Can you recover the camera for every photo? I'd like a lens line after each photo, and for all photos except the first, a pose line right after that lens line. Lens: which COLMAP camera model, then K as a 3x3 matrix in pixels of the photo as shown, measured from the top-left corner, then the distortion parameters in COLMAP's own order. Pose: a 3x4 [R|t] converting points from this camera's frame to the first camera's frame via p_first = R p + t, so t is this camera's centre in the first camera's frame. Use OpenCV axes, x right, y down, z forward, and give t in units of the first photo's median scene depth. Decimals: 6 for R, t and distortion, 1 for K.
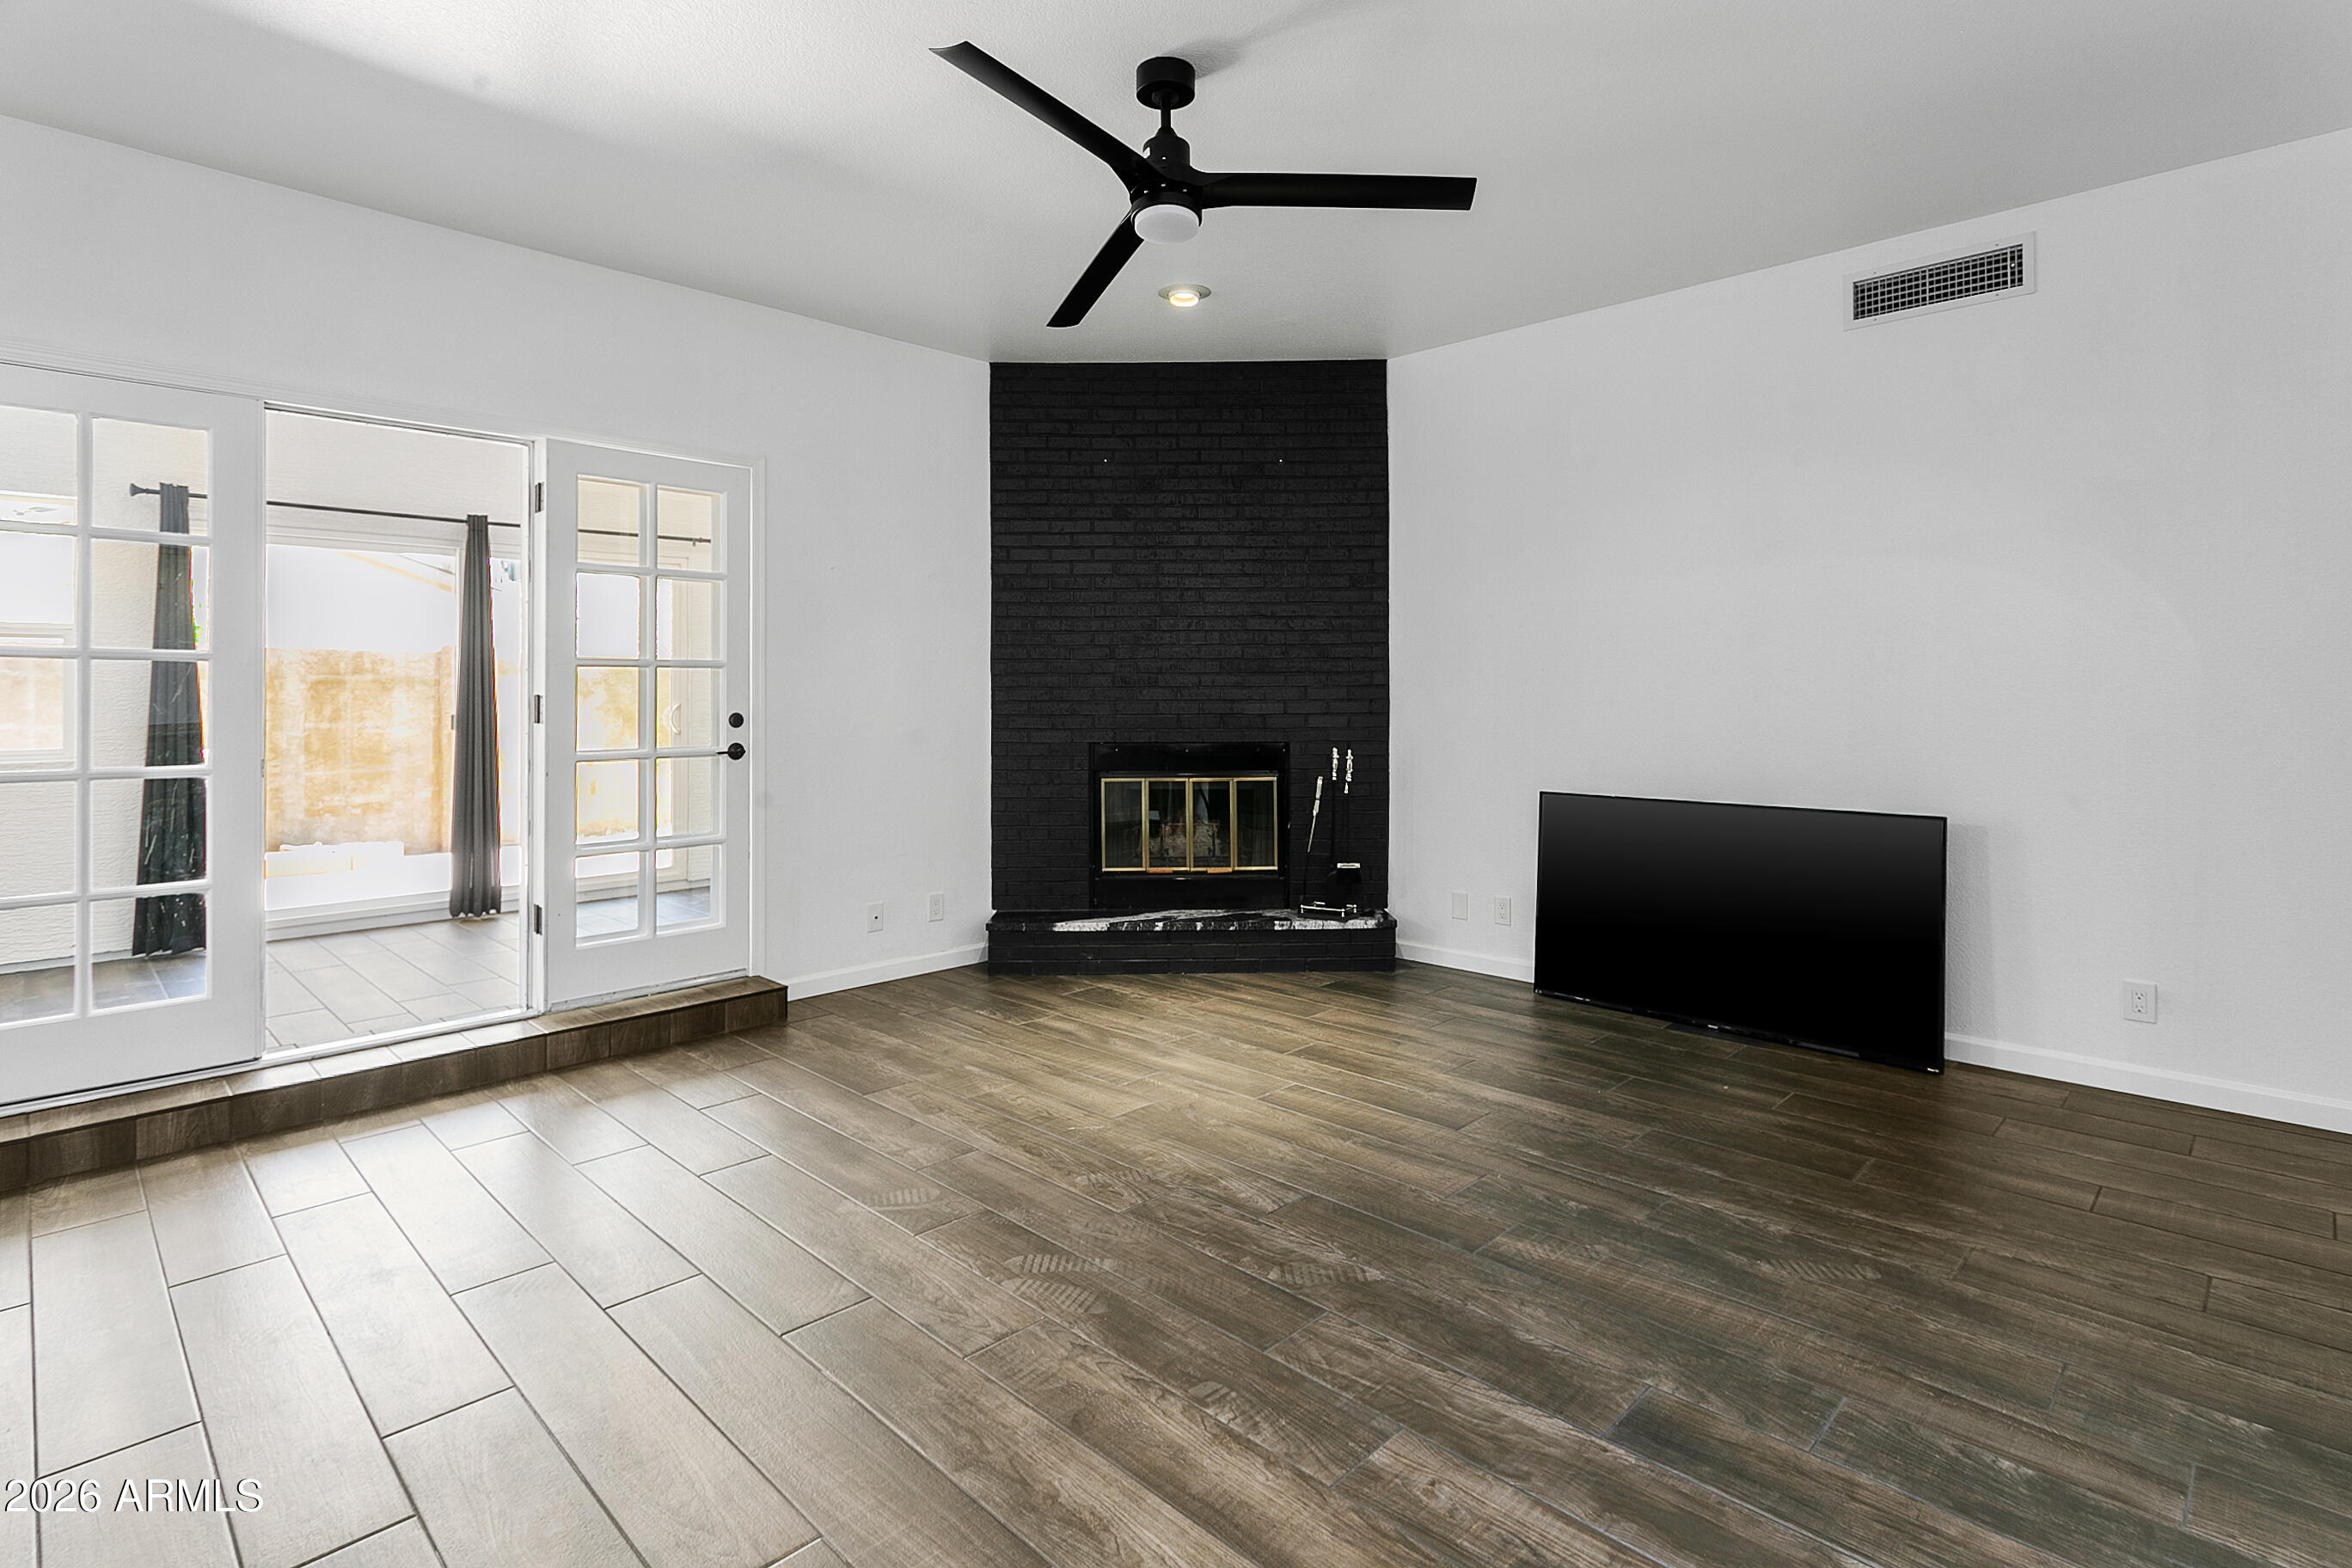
lens RADIAL K [[1130.5, 0, 1172.0], [0, 1130.5, 681.3], [0, 0, 1]] dist [0.000536, 0.003628]
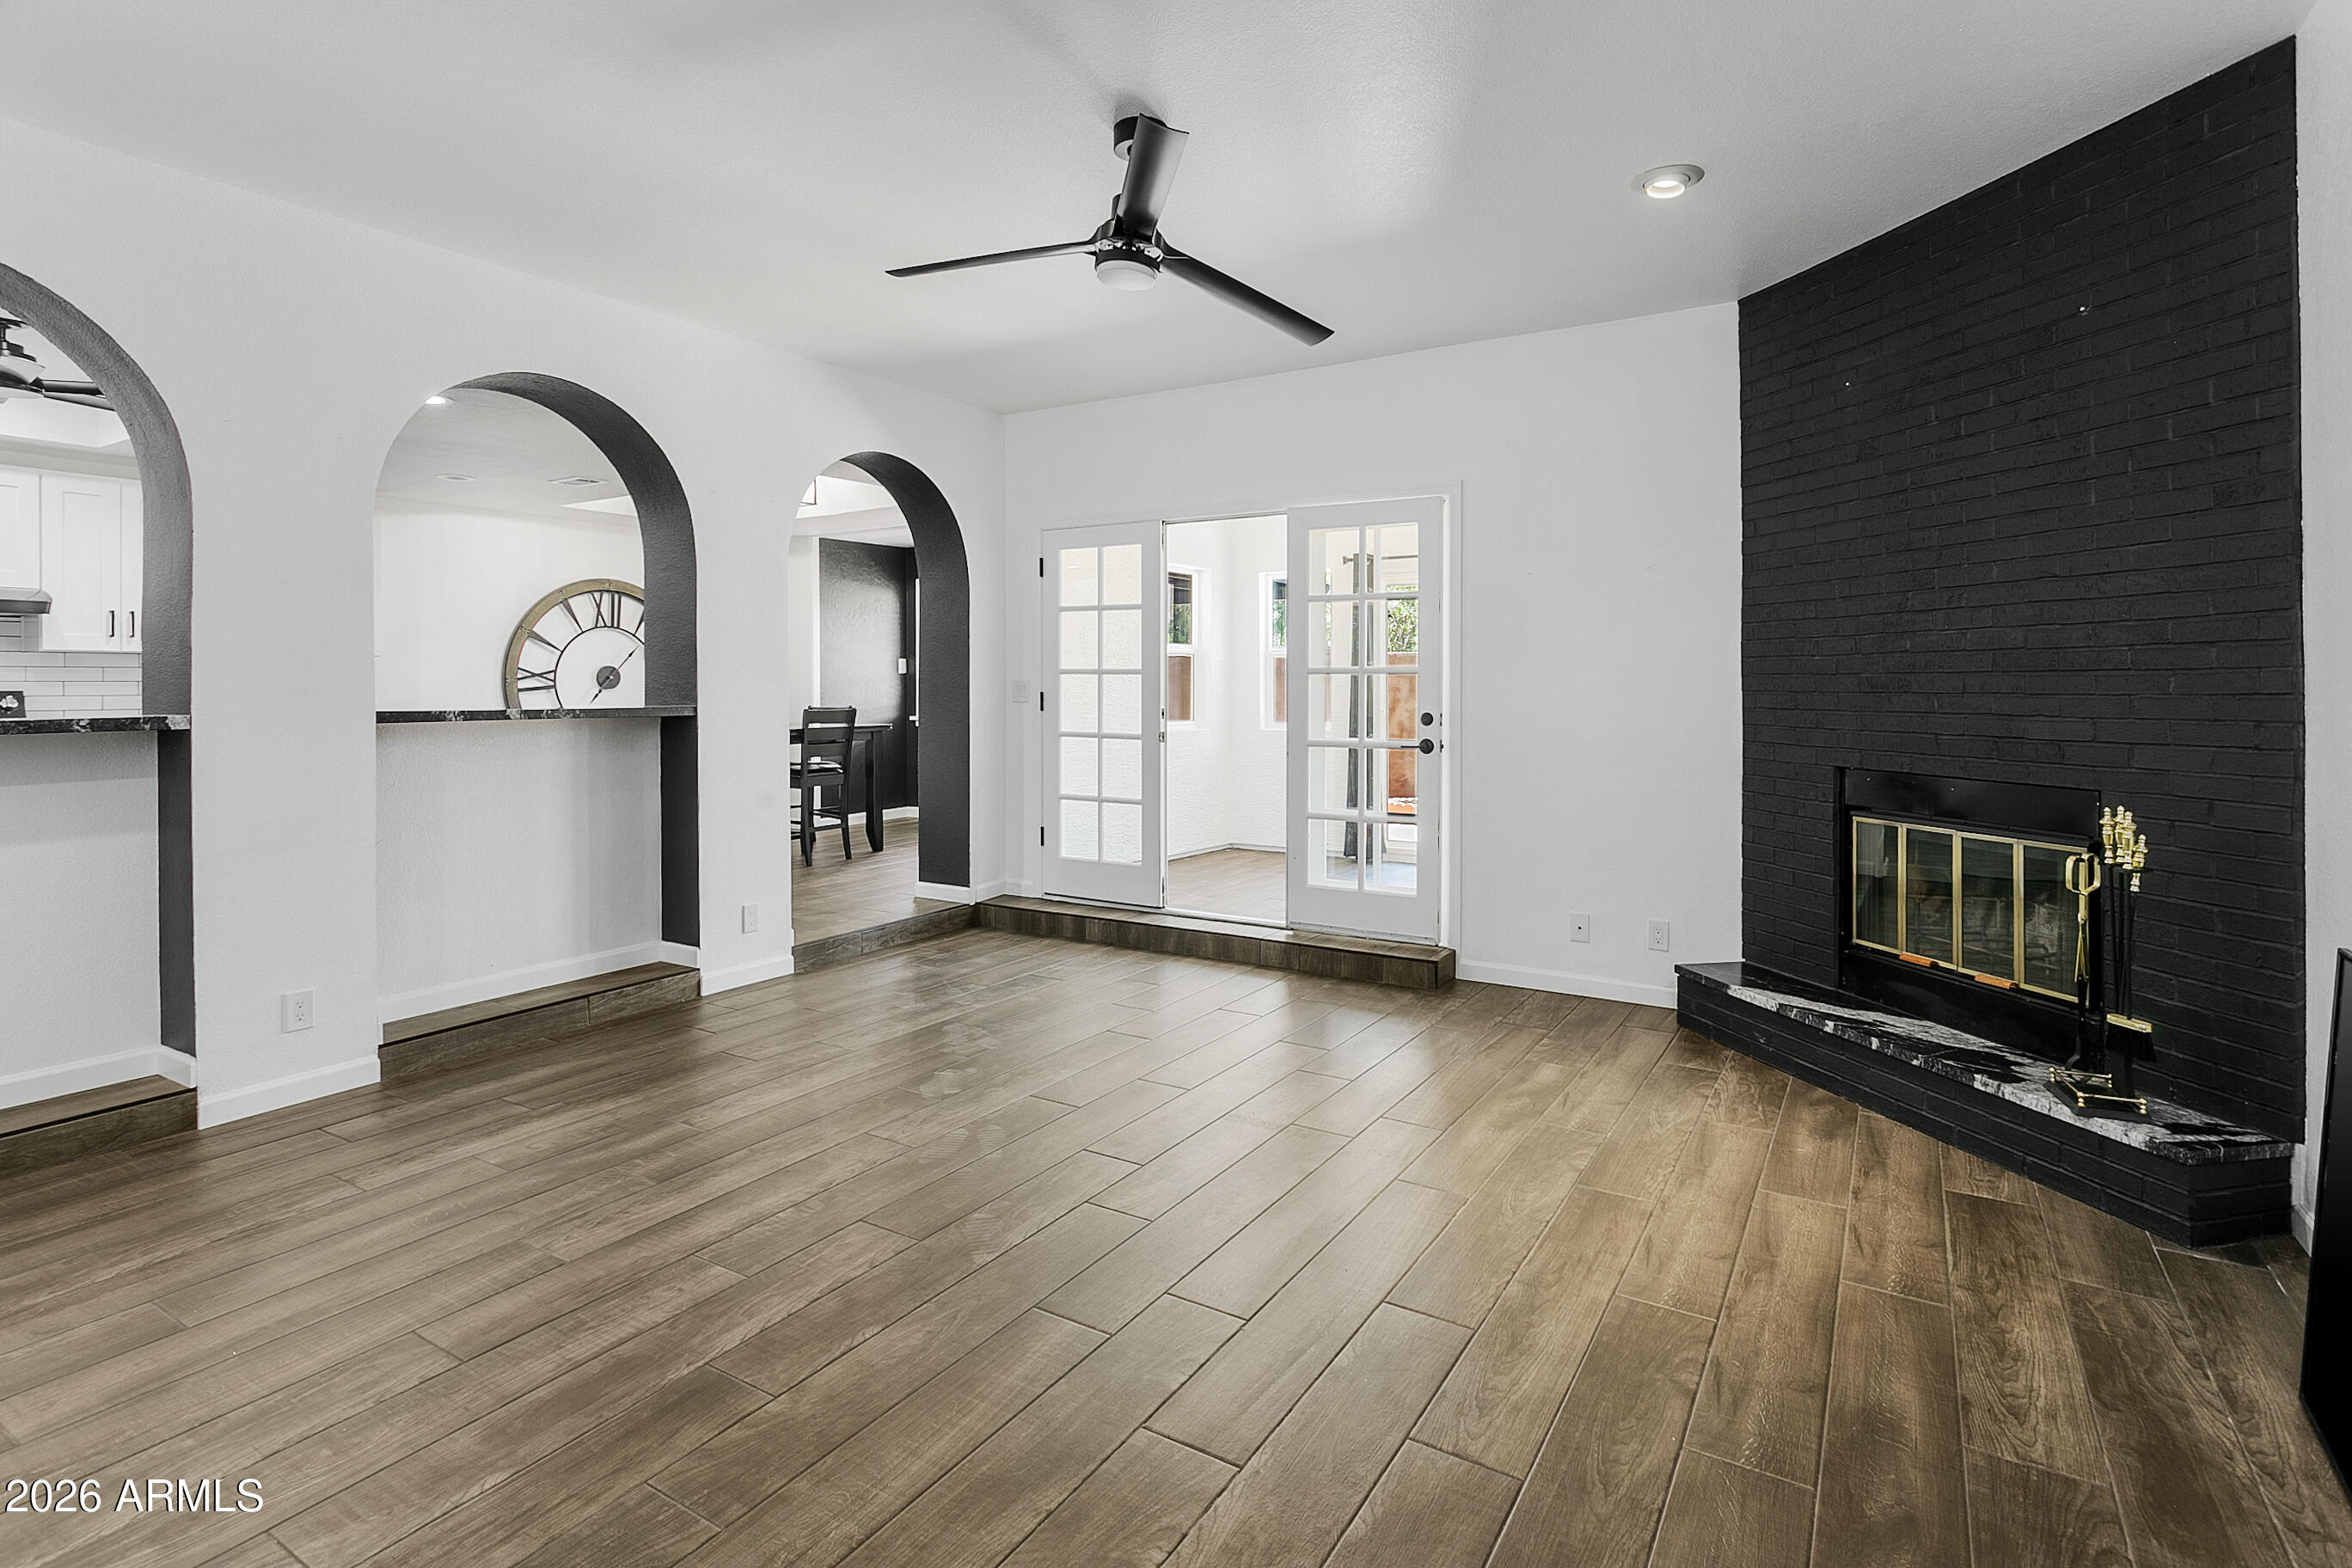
lens RADIAL K [[1130.5, 0, 1211.7], [0, 1130.5, 681.3], [0, 0, 1]] dist [0.000536, 0.003628]
pose [[0.249225, 0.000487, -0.968445, 0.551647], [0.009931, 0.999946, 0.003059, -0.008242], [0.968395, -0.010380, 0.249207, 0.414329]]
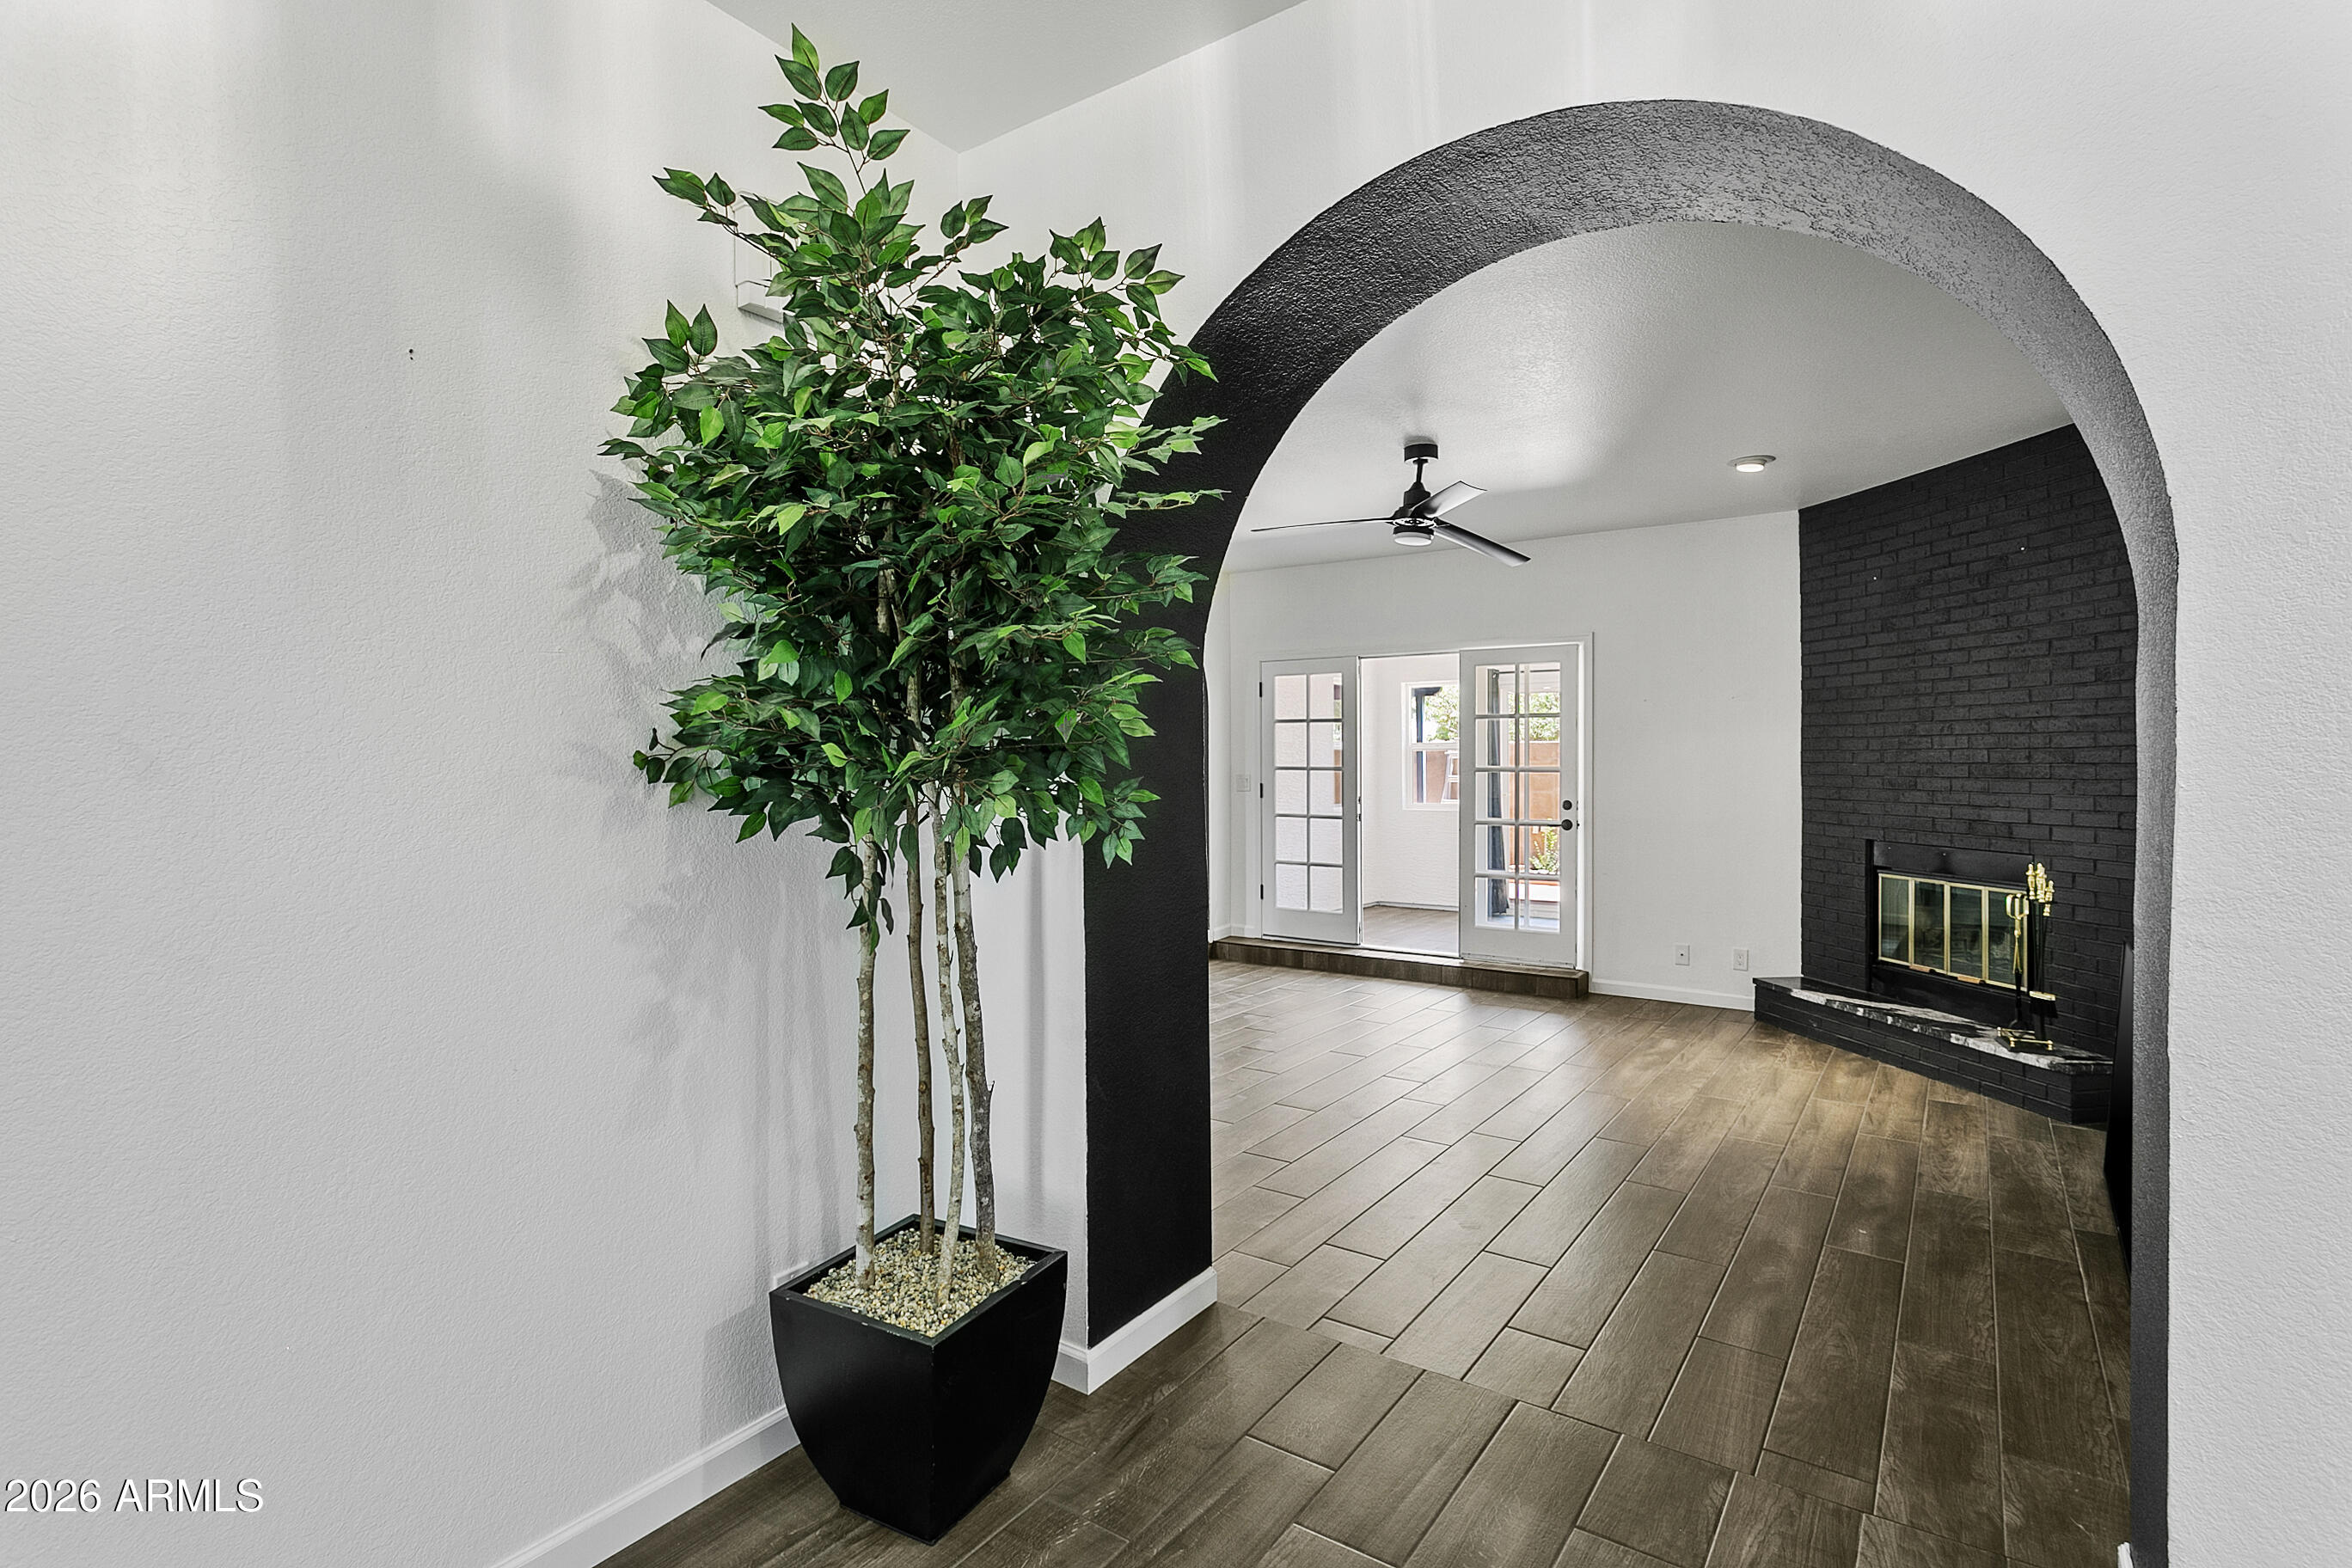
lens RADIAL K [[1130.5, 0, 1197.8], [0, 1130.5, 763.6], [0, 0, 1]] dist [0.000536, 0.003628]
pose [[0.197019, 0.007094, -0.980374, 0.870044], [0.013122, 0.999865, 0.009872, -0.037945], [0.980312, -0.014810, 0.196899, 0.154701]]
